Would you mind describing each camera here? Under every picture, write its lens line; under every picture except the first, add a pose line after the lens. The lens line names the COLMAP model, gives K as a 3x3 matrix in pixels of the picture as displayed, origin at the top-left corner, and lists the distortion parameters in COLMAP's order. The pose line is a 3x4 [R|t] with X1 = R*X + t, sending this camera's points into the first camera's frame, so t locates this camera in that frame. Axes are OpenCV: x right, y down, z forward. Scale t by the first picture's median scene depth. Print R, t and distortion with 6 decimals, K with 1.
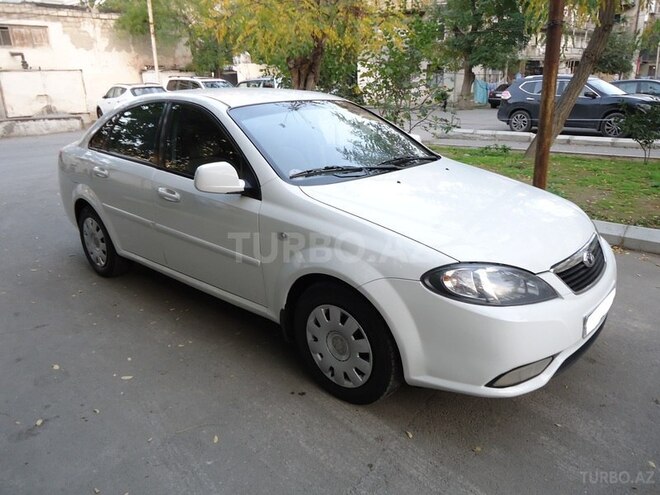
lens RADIAL K [[509.8, 0, 330.0], [0, 509.8, 247.5], [0, 0, 1]] dist [0.000893, -0.004904]
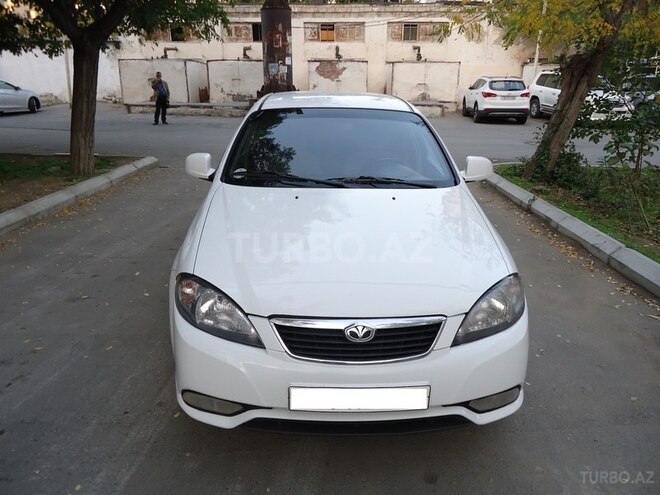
lens RADIAL K [[509.8, 0, 330.0], [0, 509.8, 247.5], [0, 0, 1]] dist [0.000893, -0.004904]
pose [[0.672836, 0.266430, -0.690150, 0.182651], [-0.252068, 0.959639, 0.124721, -0.035893], [0.695524, 0.090048, 0.712838, 0.070011]]
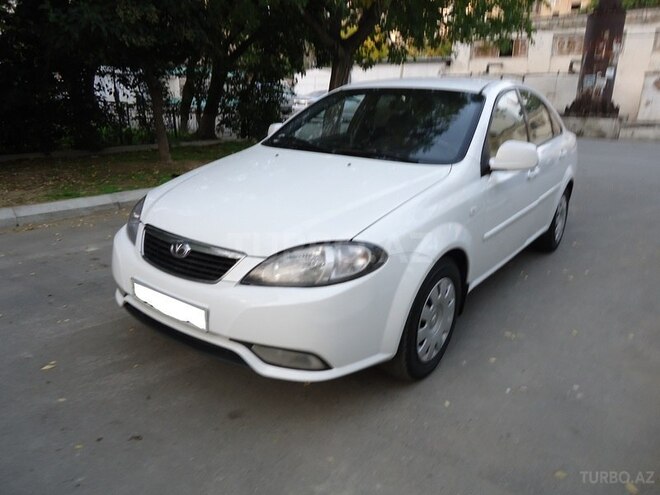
lens RADIAL K [[509.8, 0, 330.0], [0, 509.8, 247.5], [0, 0, 1]] dist [0.000893, -0.004904]
pose [[0.036819, 0.313309, -0.948937, 0.259927], [-0.326152, 0.901351, 0.284942, -0.062841], [0.944600, 0.299006, 0.135373, 0.210055]]
